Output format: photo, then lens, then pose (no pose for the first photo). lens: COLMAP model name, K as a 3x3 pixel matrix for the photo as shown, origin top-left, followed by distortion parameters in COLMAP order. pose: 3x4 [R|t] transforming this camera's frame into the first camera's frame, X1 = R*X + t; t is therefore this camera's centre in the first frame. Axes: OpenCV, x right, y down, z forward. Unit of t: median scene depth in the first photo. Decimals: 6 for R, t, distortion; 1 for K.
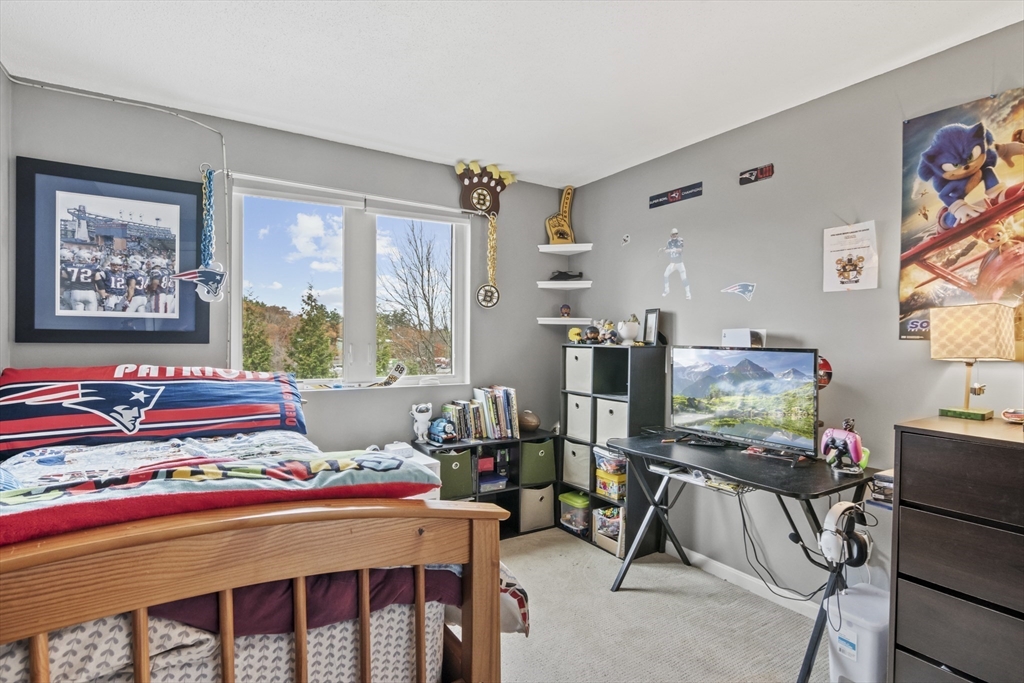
lens RADIAL K [[504.9, 0, 513.9], [0, 504.9, 345.7], [0, 0, 1]] dist [-0.014183, -0.001432]
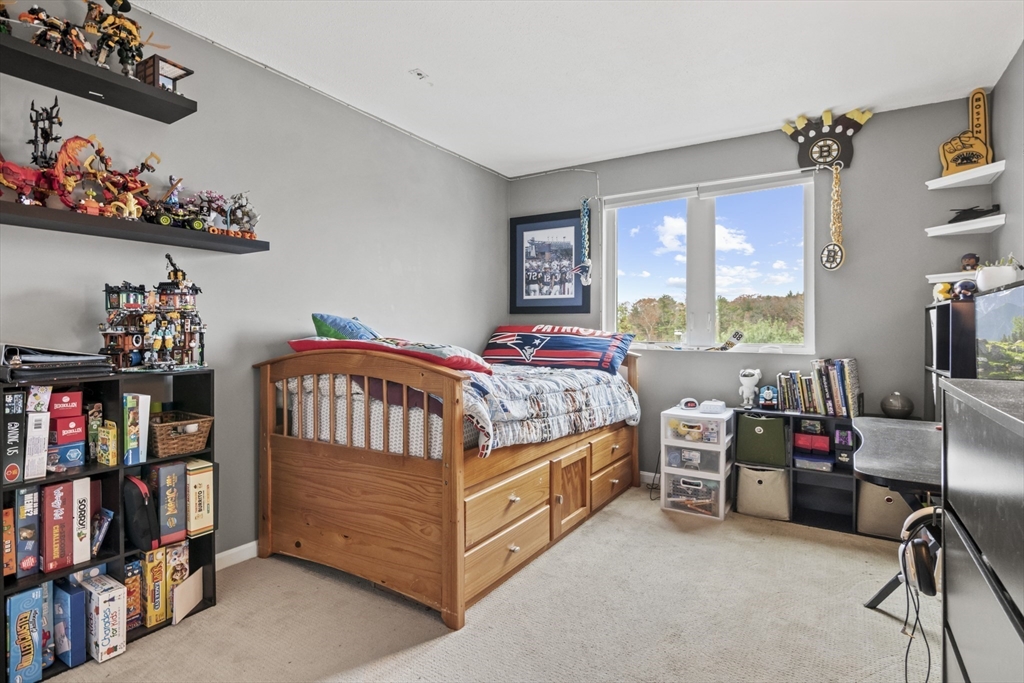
lens RADIAL K [[504.9, 0, 516.8], [0, 504.9, 331.0], [0, 0, 1]] dist [-0.014183, -0.001432]
pose [[0.428710, -0.003424, -0.903436, 0.701036], [-0.016563, 0.999795, -0.011649, 0.073300], [0.903291, 0.019958, 0.428565, 0.160066]]
